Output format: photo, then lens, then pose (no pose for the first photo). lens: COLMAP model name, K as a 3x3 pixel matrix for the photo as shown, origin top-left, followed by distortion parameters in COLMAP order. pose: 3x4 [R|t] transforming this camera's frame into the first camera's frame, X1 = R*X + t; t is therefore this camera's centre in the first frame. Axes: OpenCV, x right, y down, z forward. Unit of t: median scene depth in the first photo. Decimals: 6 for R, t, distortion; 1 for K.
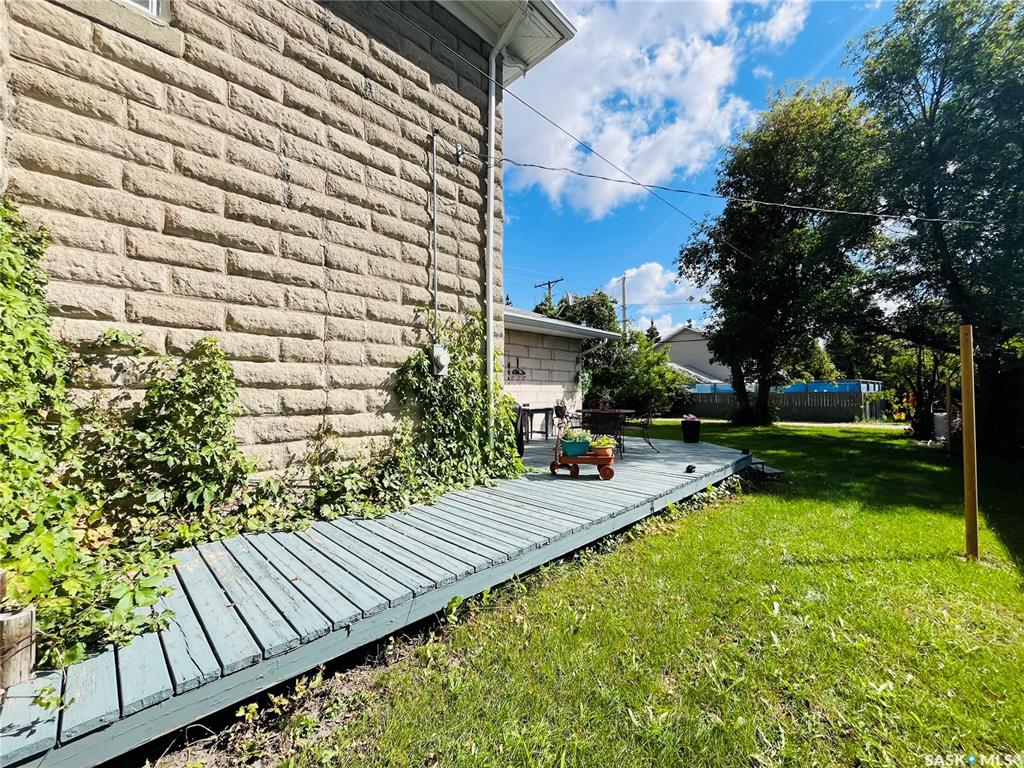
lens RADIAL K [[409.9, 0, 506.3], [0, 409.9, 379.8], [0, 0, 1]] dist [-0.008541, 0.000204]
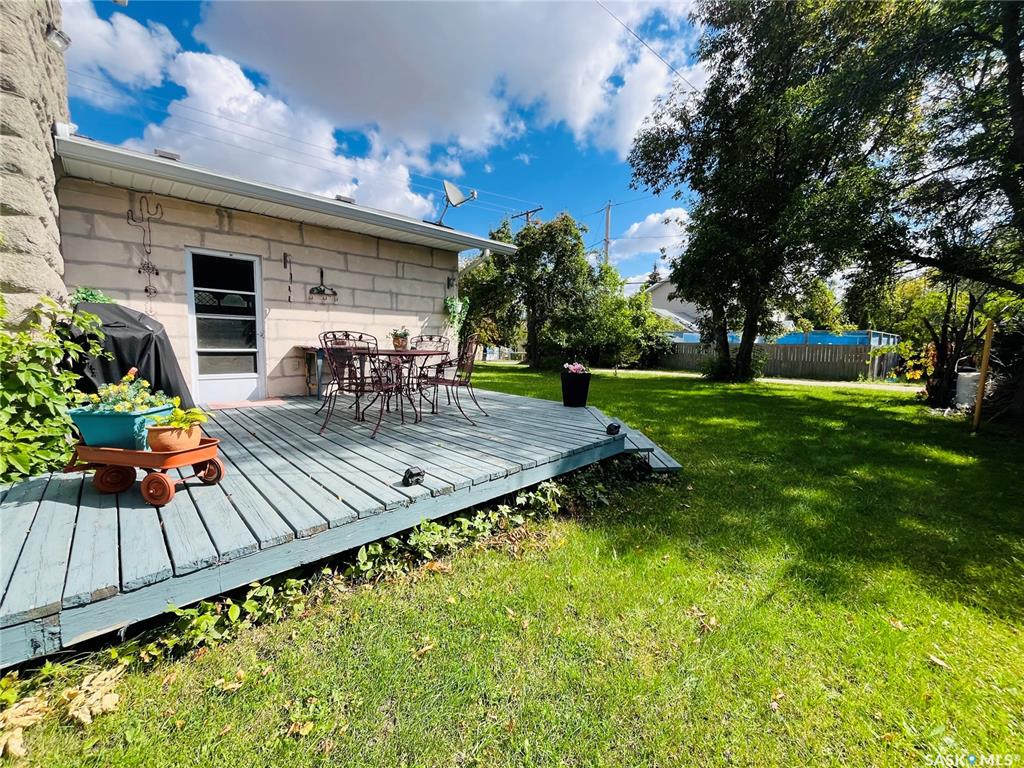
lens RADIAL K [[409.9, 0, 514.9], [0, 409.9, 379.3], [0, 0, 1]] dist [-0.008541, 0.000204]
pose [[0.999529, 0.025360, -0.017253, 0.206457], [-0.023101, 0.992447, 0.120478, 0.020077], [0.020178, -0.120023, 0.992566, 0.199201]]
